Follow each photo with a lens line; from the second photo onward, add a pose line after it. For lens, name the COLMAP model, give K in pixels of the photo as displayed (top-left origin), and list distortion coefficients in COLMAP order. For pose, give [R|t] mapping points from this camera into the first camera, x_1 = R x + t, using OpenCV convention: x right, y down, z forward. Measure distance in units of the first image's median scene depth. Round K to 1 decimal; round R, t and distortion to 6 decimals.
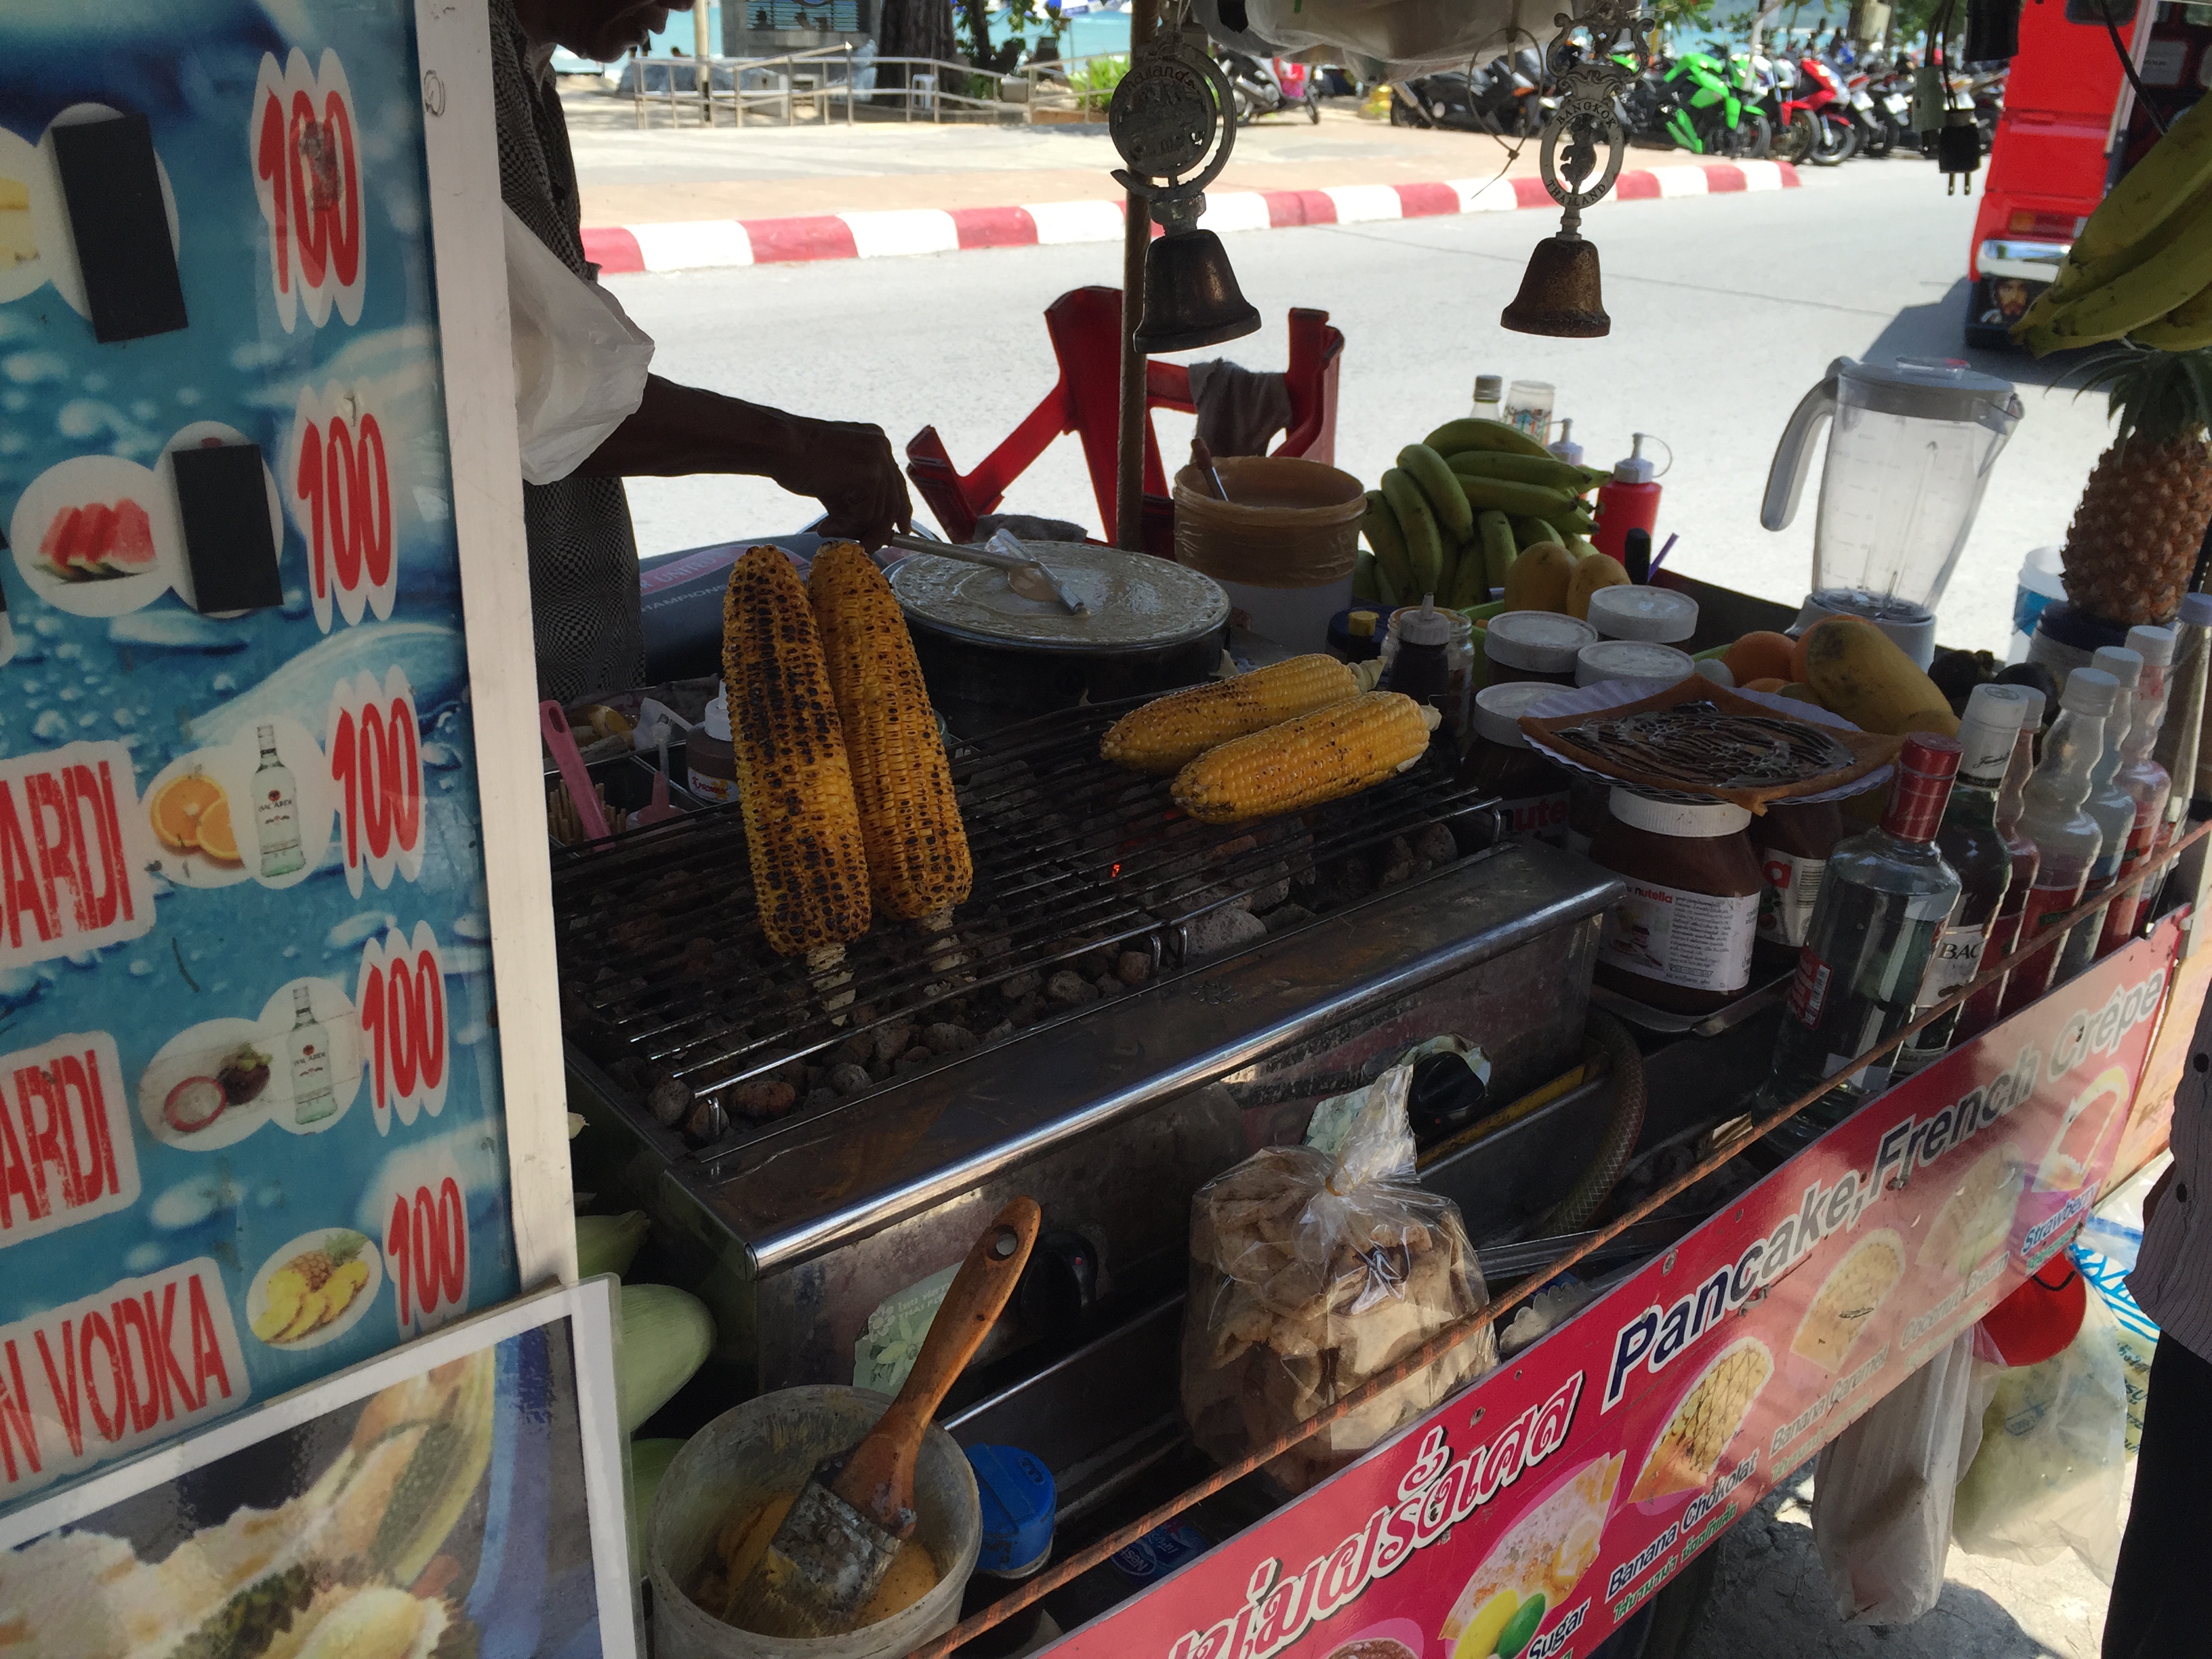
lens RADIAL K [[1829.7, 0, 1106.0], [0, 1829.7, 829.5], [0, 0, 1]] dist [0.005823, 0.006900]
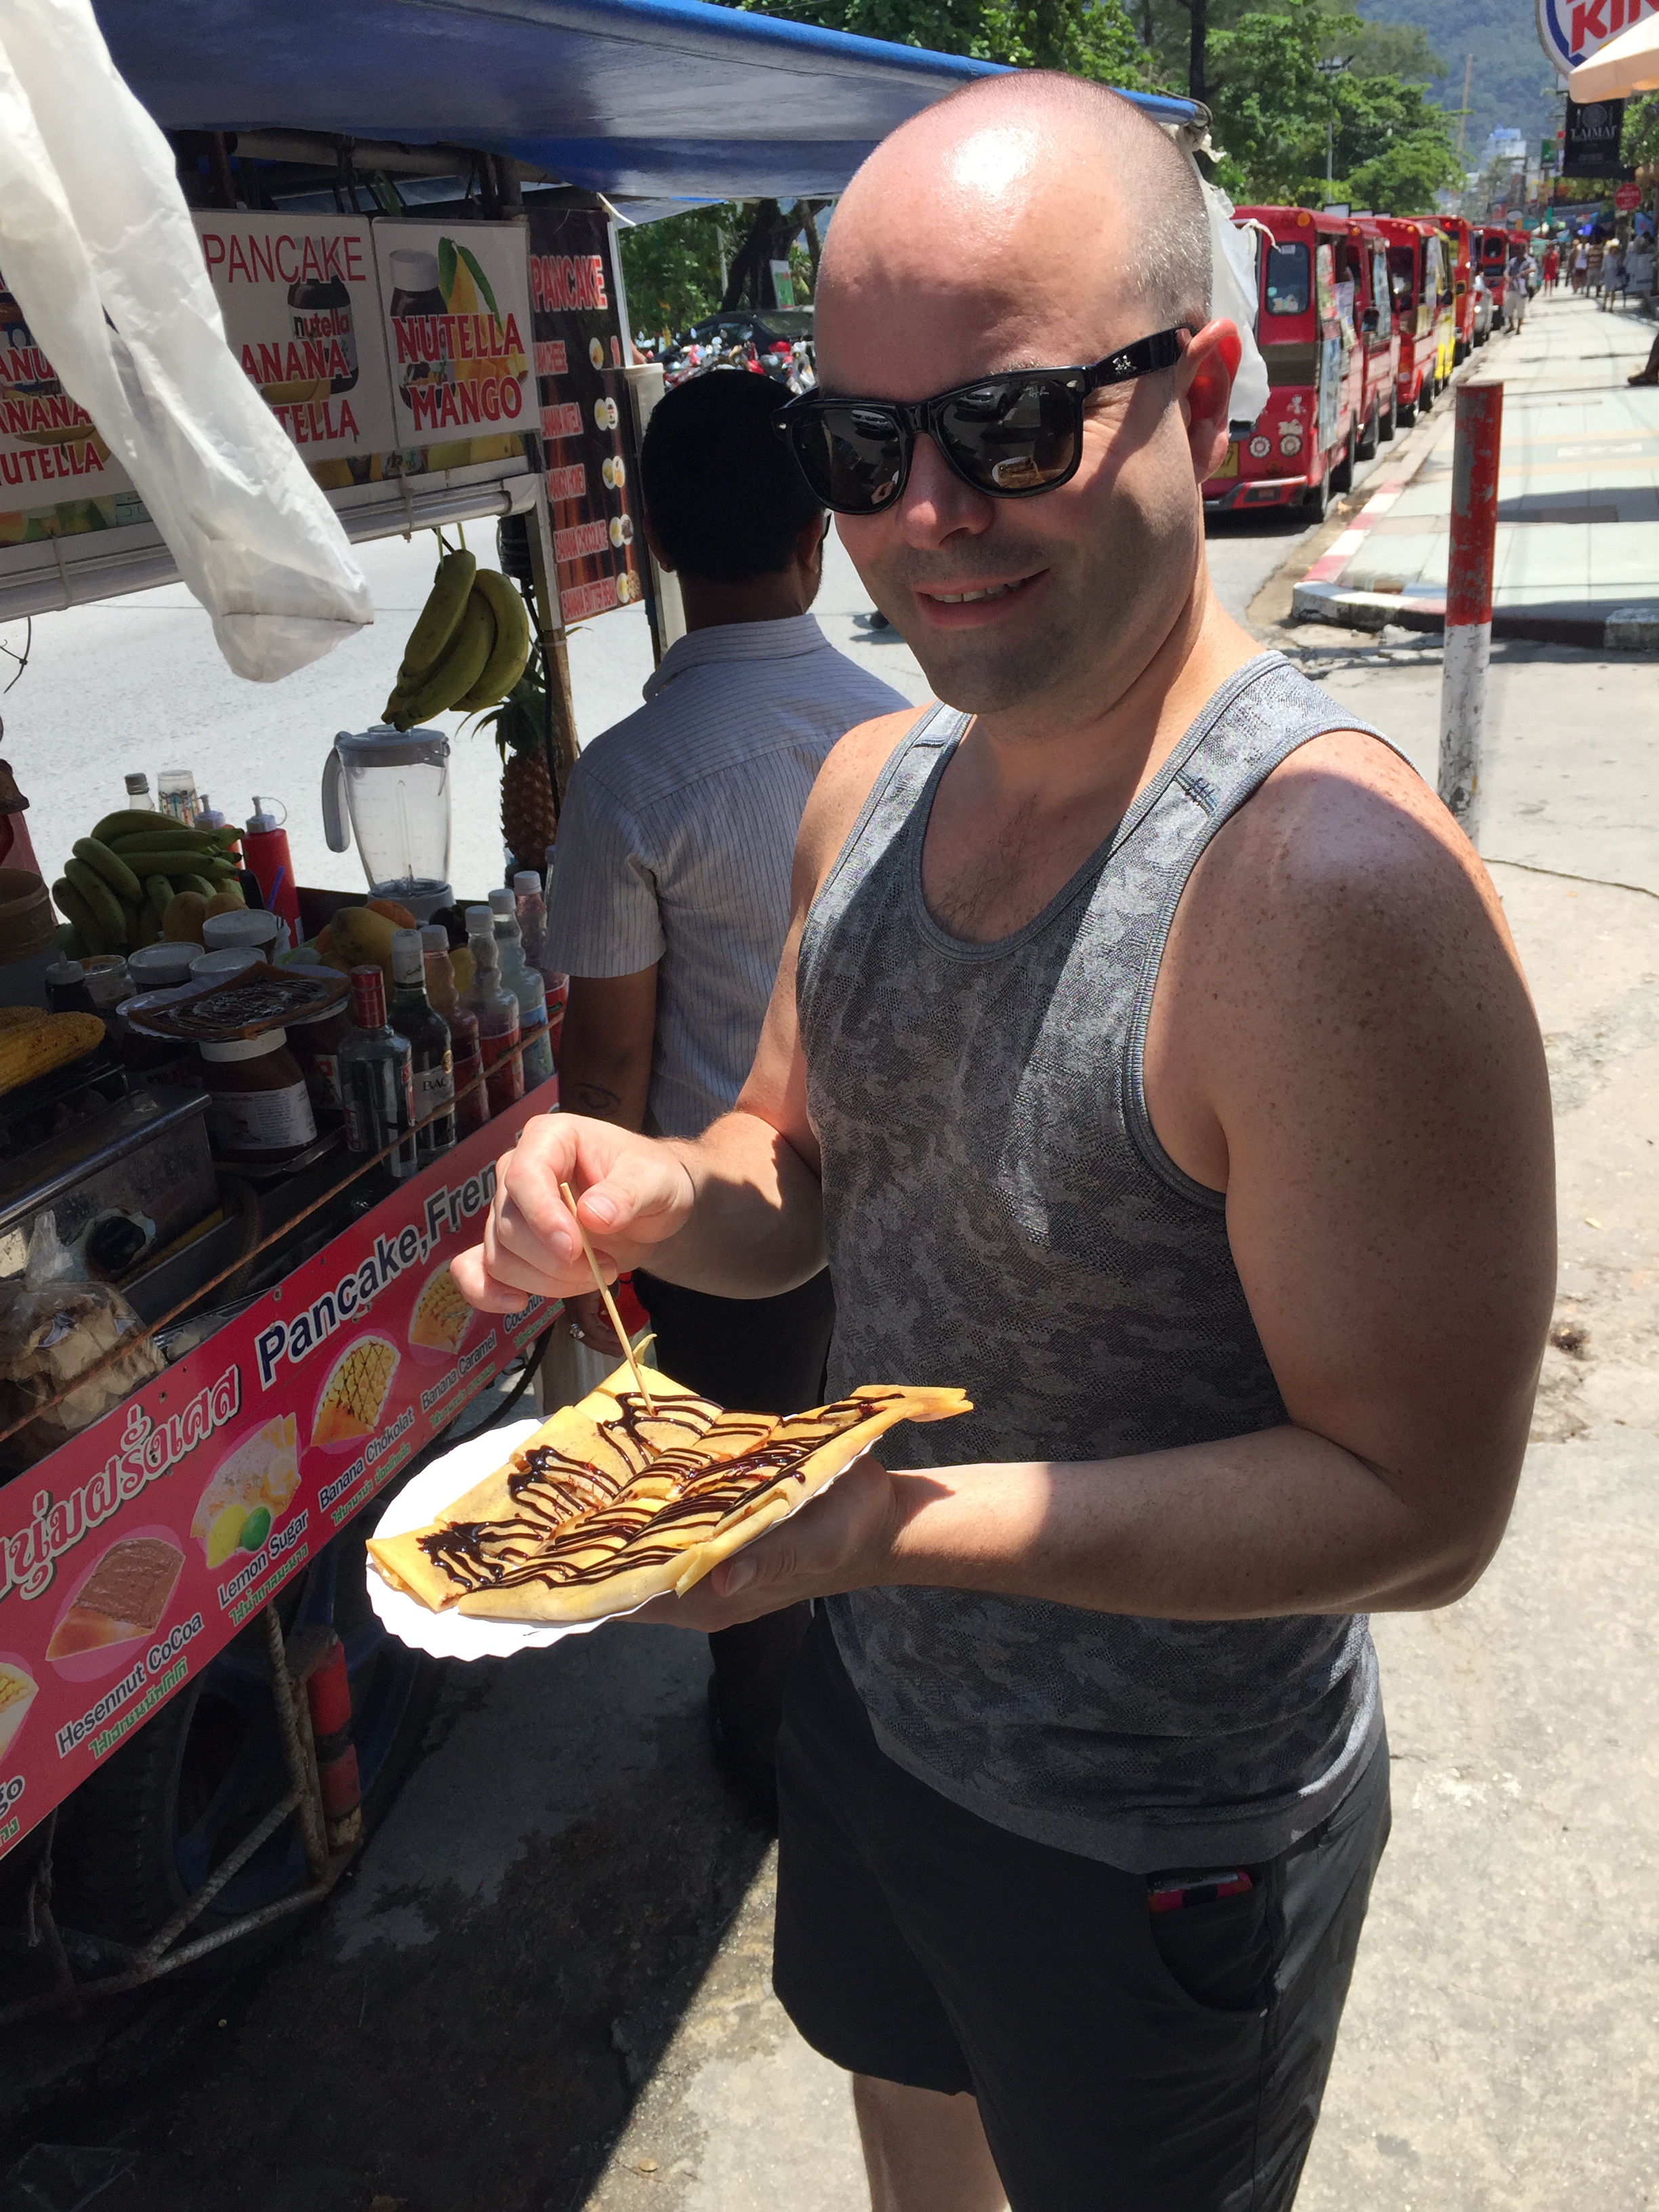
lens RADIAL K [[1808.2, 0, 829.5], [0, 1808.2, 1106.0], [0, 0, 1]] dist [0.013178, -0.008832]
pose [[0.875474, -0.262434, 0.405800, 0.110444], [0.270077, 0.962029, 0.039487, 0.131721], [-0.400754, 0.075028, 0.913109, -0.752266]]
